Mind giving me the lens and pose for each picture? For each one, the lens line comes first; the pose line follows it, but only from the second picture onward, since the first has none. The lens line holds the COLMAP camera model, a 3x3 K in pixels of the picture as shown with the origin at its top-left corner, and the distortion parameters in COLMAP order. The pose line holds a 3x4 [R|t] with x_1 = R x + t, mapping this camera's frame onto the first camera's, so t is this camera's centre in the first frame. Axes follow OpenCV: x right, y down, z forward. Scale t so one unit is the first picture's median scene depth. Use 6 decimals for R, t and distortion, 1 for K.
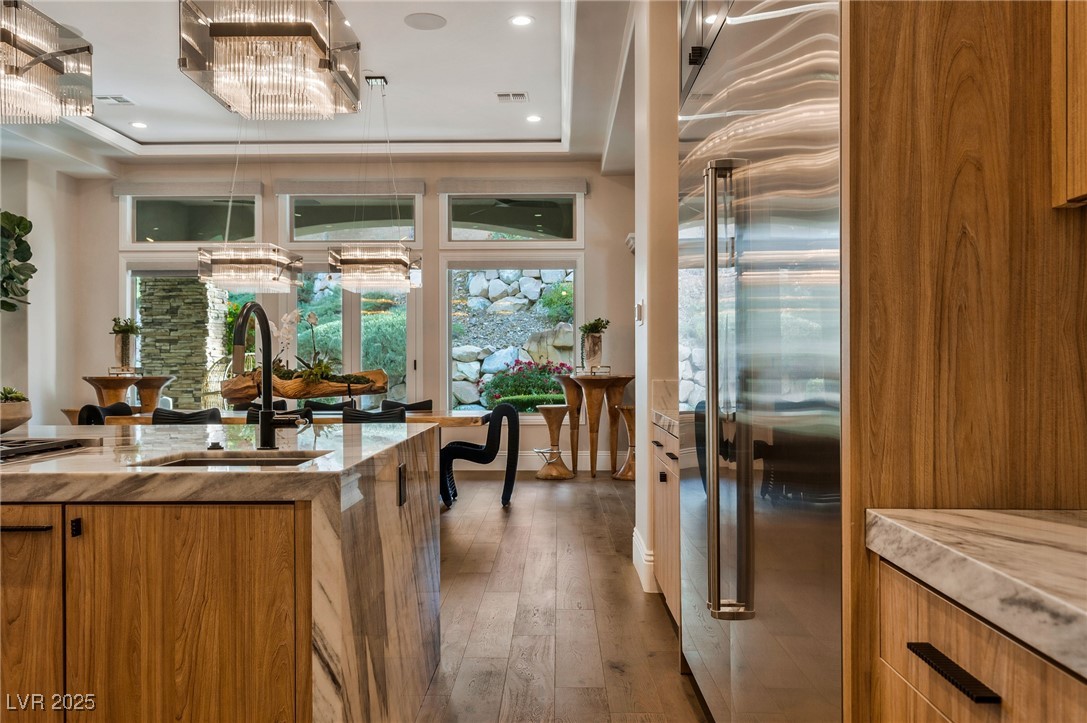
lens RADIAL K [[860.6, 0, 541.9], [0, 860.6, 365.1], [0, 0, 1]] dist [0.000589, 0.003162]
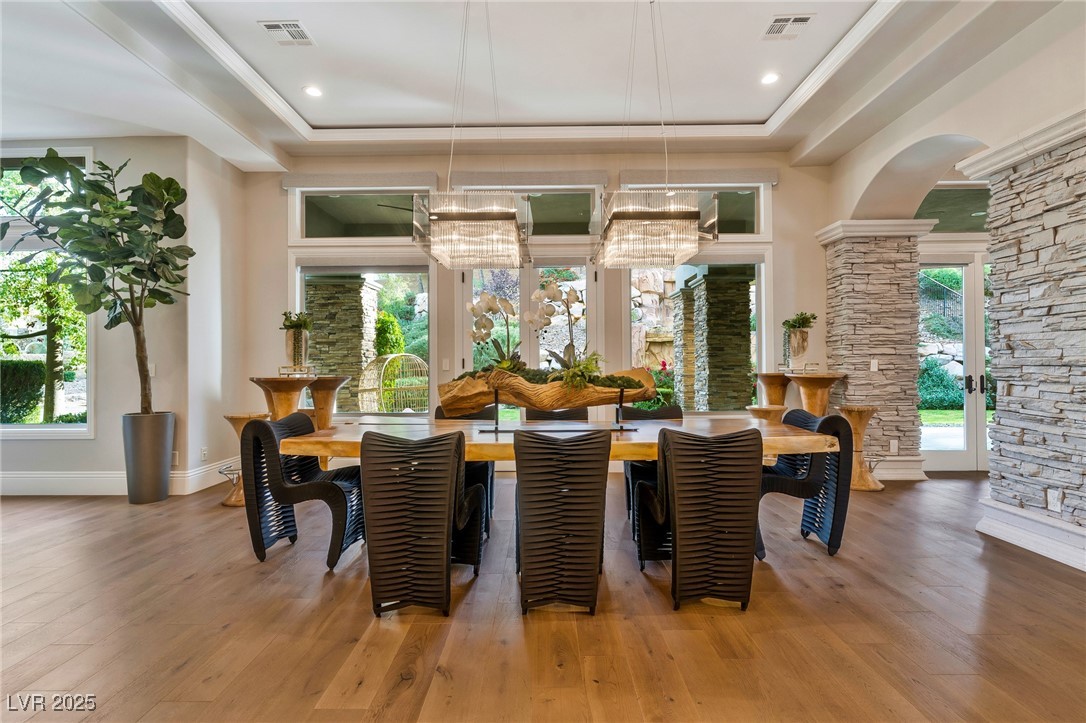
lens RADIAL K [[522.3, 0, 536.6], [0, 522.3, 361.2], [0, 0, 1]] dist [0.008924, -0.001094]
pose [[0.999968, -0.003488, 0.007242, -0.219595], [0.003534, 0.999973, -0.006384, 0.001060], [-0.007220, 0.006410, 0.999953, 0.416892]]
